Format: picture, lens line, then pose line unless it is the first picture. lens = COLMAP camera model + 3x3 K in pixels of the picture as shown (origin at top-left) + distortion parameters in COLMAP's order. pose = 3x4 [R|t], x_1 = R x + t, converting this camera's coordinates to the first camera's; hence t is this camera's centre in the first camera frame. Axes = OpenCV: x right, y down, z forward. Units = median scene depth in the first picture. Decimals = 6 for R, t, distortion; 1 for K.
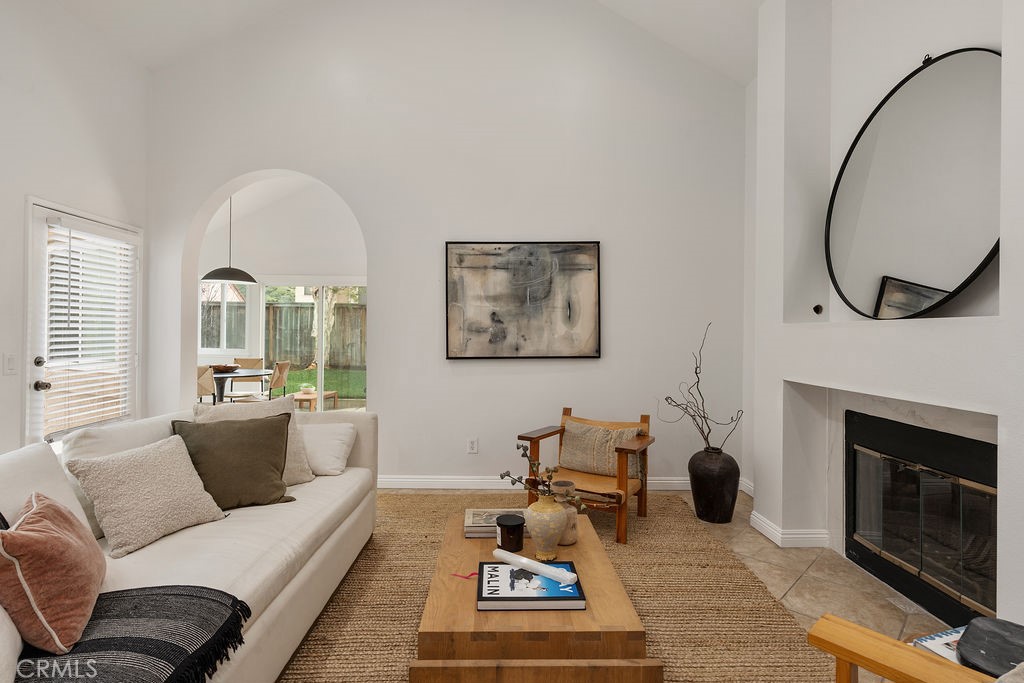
lens RADIAL K [[511.4, 0, 510.9], [0, 511.4, 332.9], [0, 0, 1]] dist [-0.002686, -0.000158]
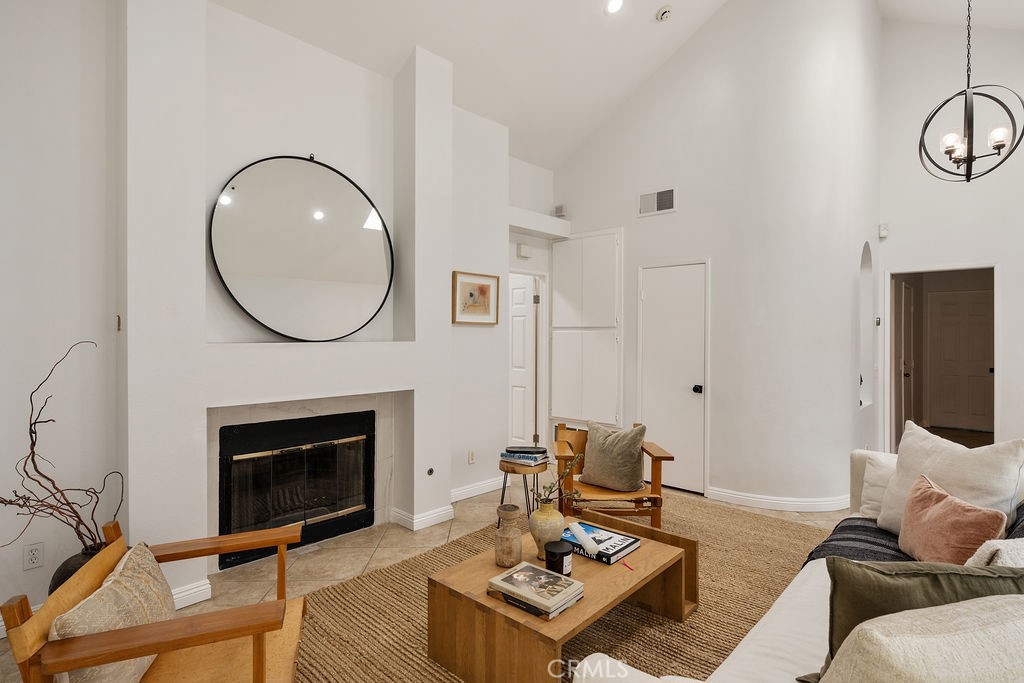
lens RADIAL K [[508.4, 0, 511.8], [0, 508.4, 339.1], [0, 0, 1]] dist [0.000027, 0.000033]
pose [[-0.717644, -0.009749, 0.696342, -0.485931], [-0.007876, 0.999952, 0.005883, -0.036016], [-0.696365, -0.001262, -0.717686, 1.378836]]
